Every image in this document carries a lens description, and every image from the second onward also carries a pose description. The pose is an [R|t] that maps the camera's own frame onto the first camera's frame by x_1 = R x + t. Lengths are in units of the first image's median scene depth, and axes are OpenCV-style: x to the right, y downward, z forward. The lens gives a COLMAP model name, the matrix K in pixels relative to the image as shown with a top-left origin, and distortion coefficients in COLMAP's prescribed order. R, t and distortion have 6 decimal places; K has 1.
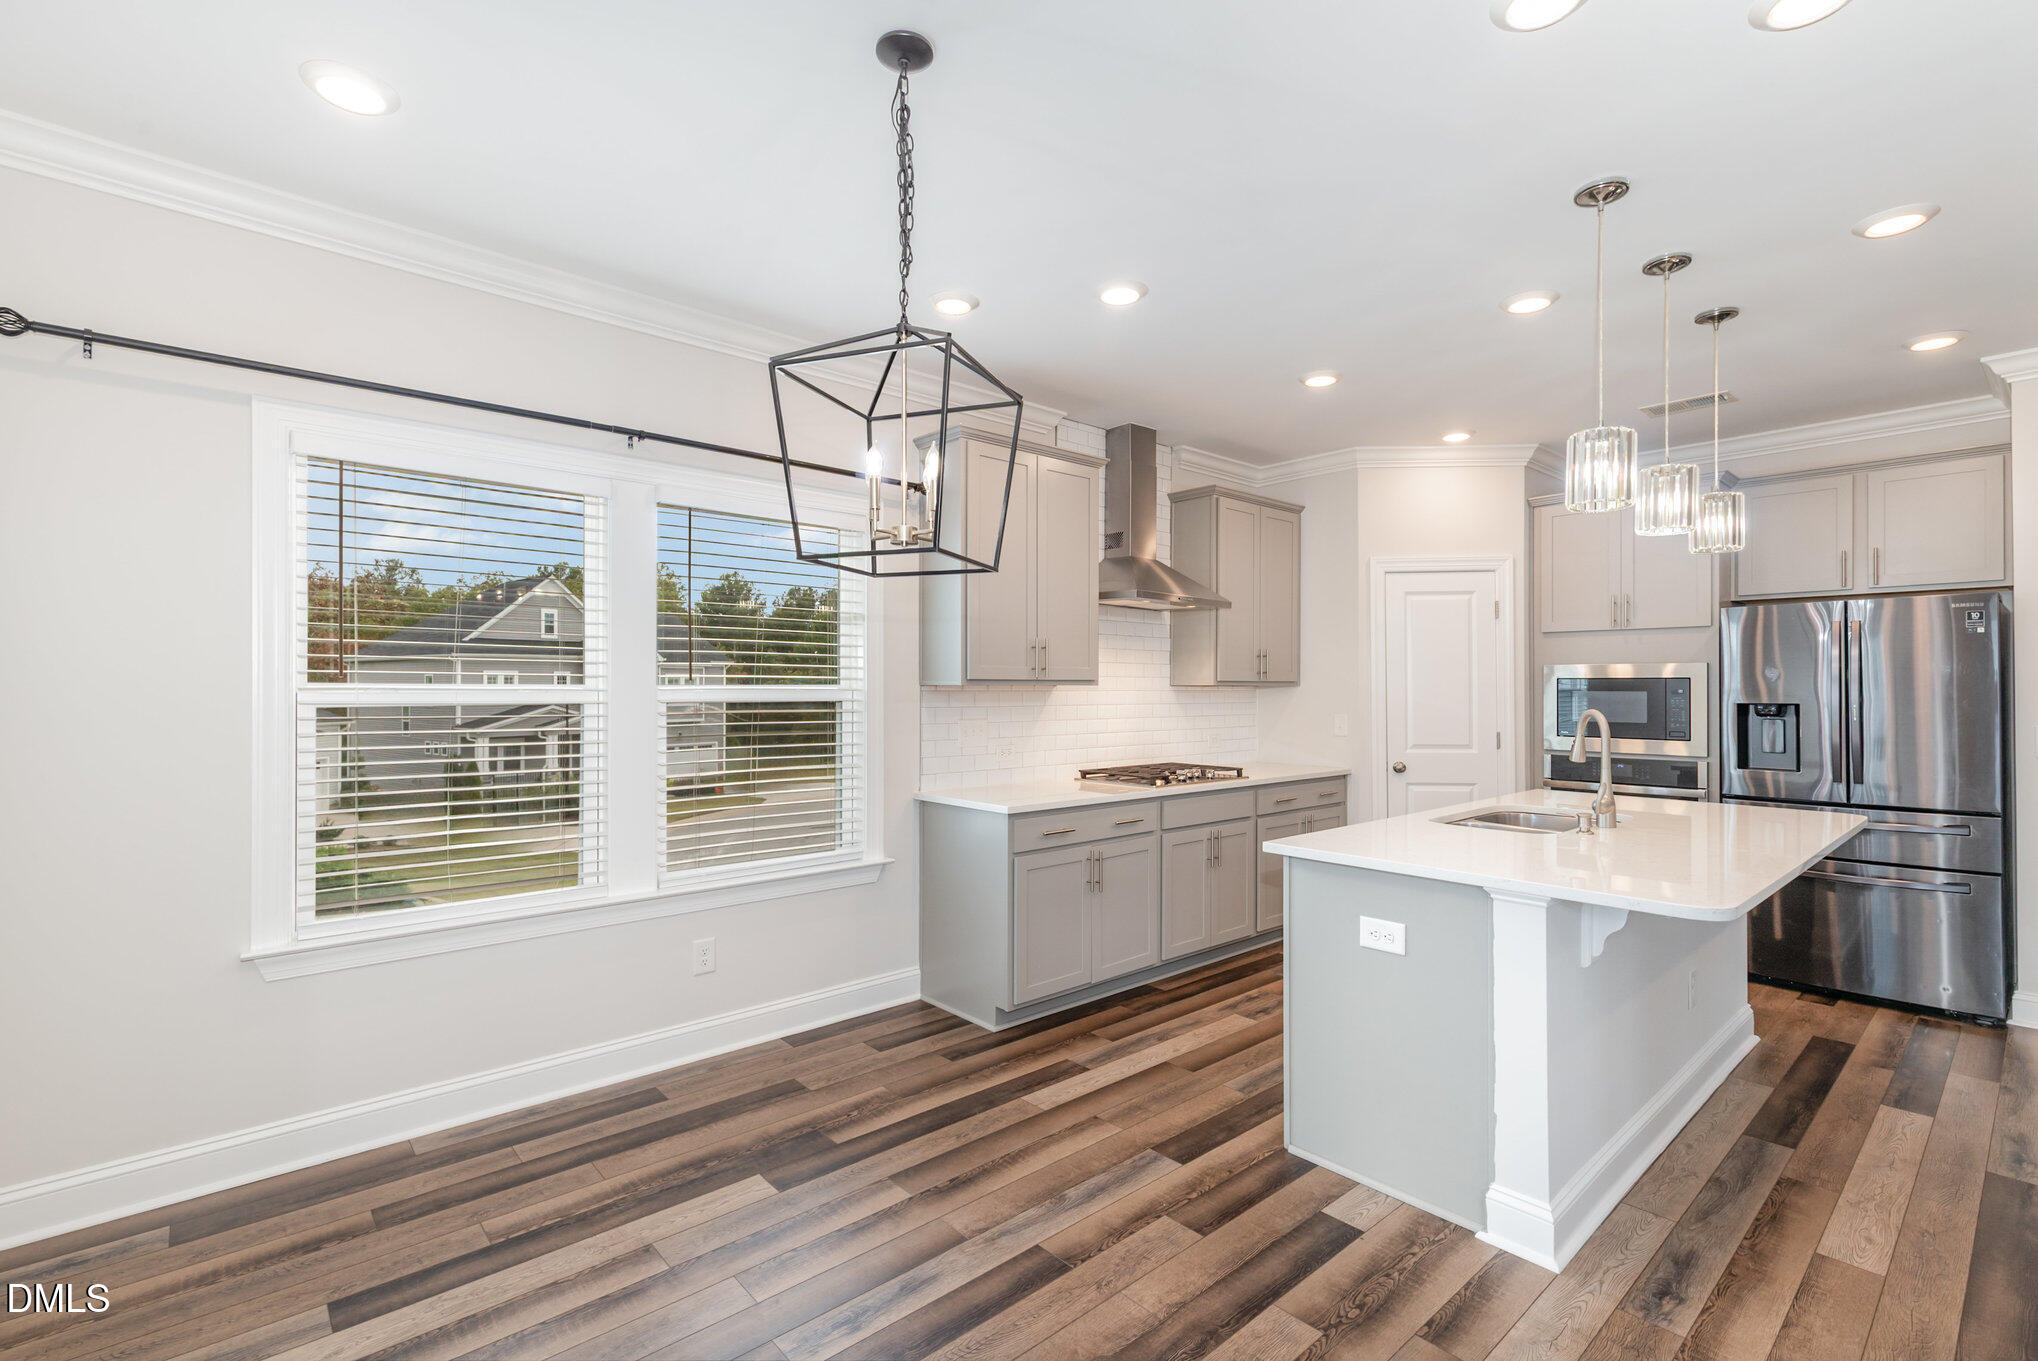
lens RADIAL K [[920.3, 0, 1019.0], [0, 920.3, 680.5], [0, 0, 1]] dist [0.007492, 0.000263]
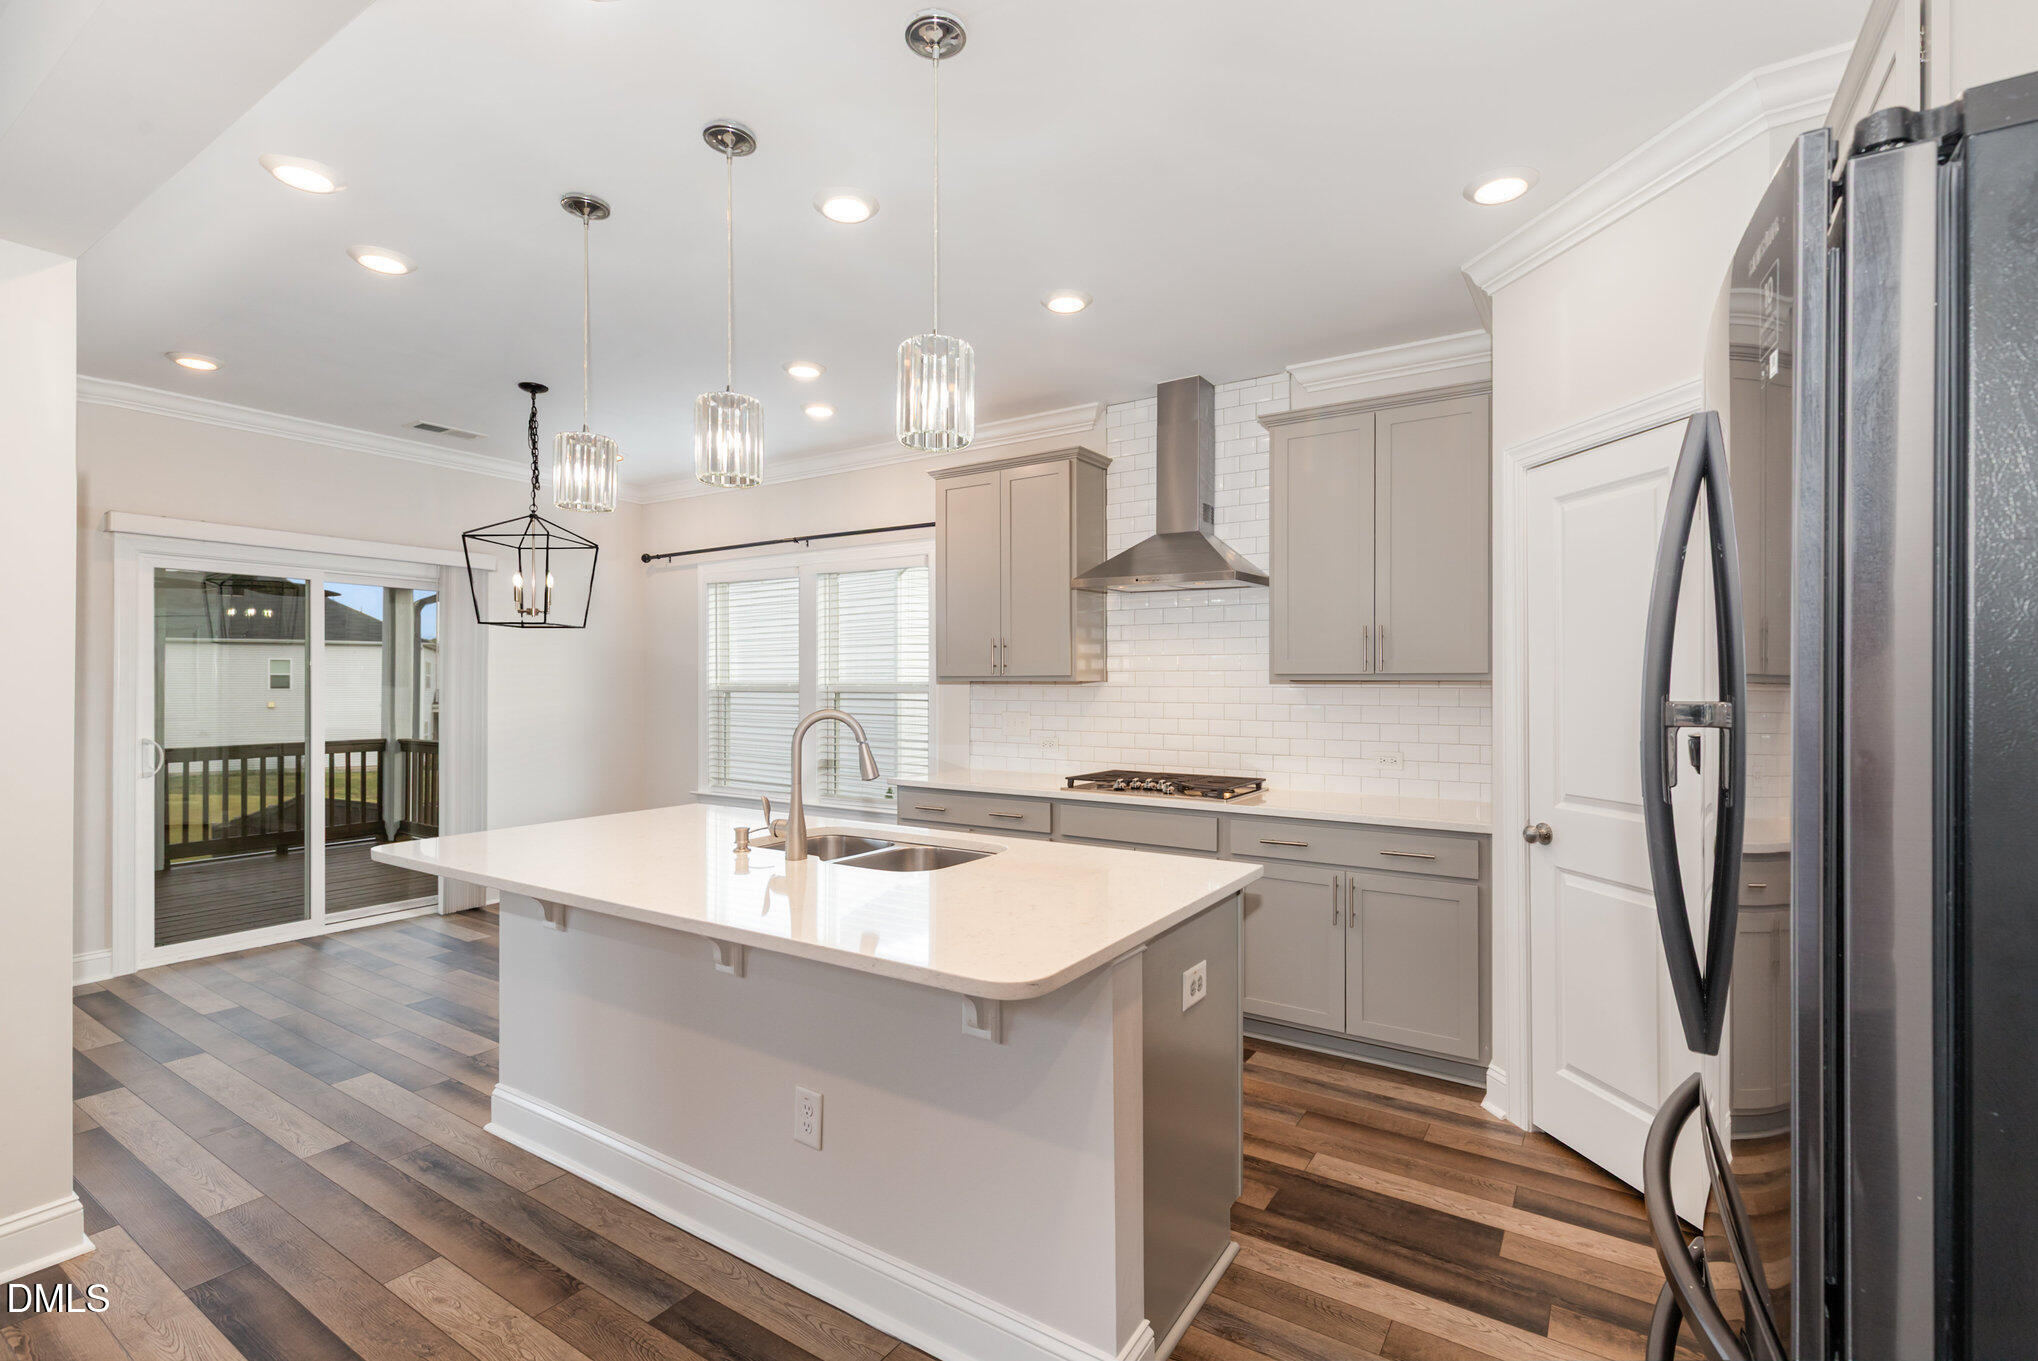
lens RADIAL K [[916.9, 0, 1024.6], [0, 916.9, 684.3], [0, 0, 1]] dist [0.008692, 0.000176]
pose [[0.264997, 0.002444, -0.964246, 1.827780], [0.012367, 0.999906, 0.005933, 0.008939], [0.964170, -0.013497, 0.264942, 1.250790]]
